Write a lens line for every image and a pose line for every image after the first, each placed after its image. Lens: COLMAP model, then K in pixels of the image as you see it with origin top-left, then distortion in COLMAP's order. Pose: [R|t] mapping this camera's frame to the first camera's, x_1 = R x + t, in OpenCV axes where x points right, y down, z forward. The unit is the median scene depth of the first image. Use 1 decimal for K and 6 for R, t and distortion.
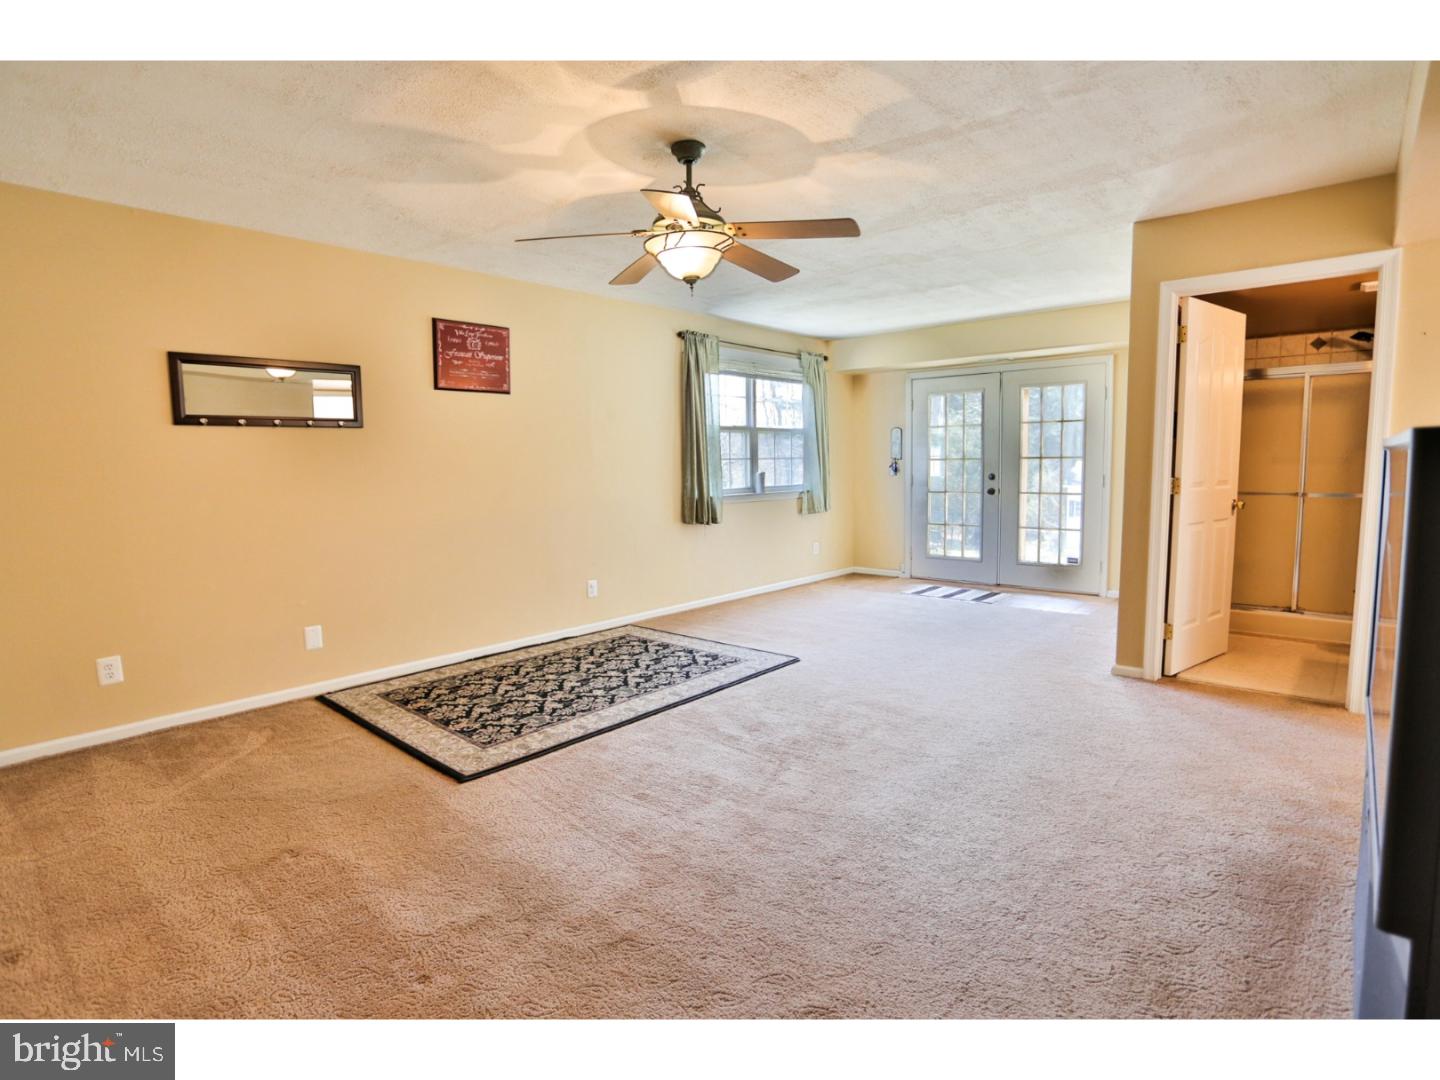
lens RADIAL K [[737.0, 0, 723.3], [0, 737.0, 535.5], [0, 0, 1]] dist [-0.079562, 0.035614]
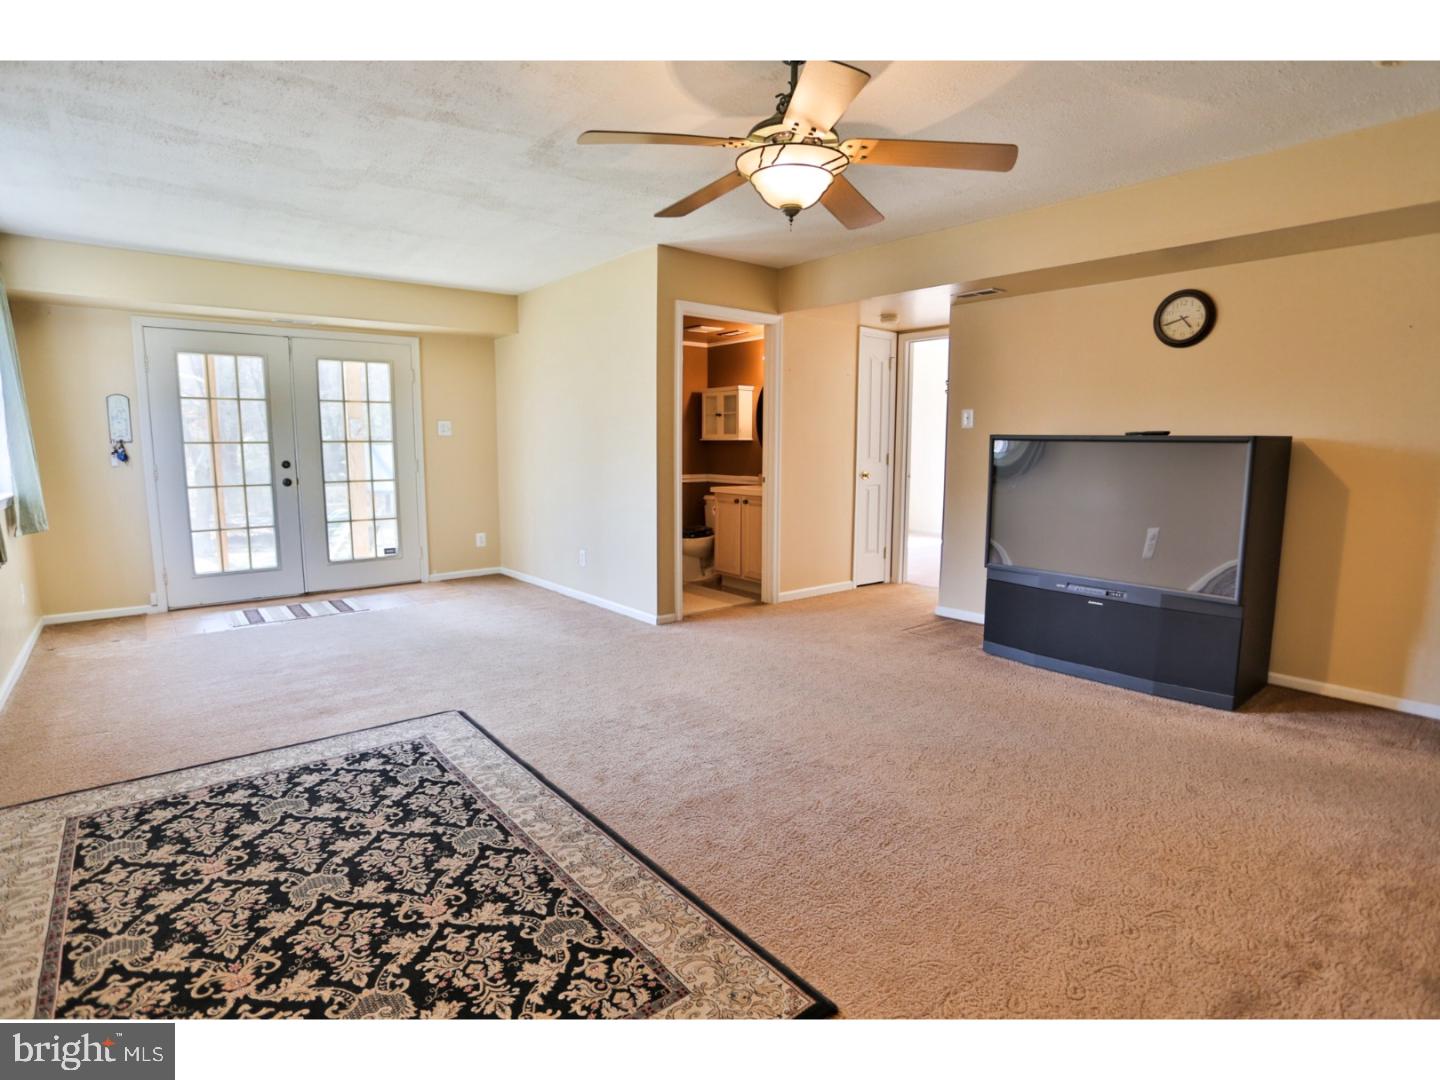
lens RADIAL K [[737.0, 0, 723.3], [0, 737.0, 535.5], [0, 0, 1]] dist [-0.079562, 0.035614]
pose [[0.159763, -0.104253, 0.981635, -0.555797], [0.089274, 0.991859, 0.090809, -0.048101], [-0.983110, 0.073127, 0.167769, 0.613721]]
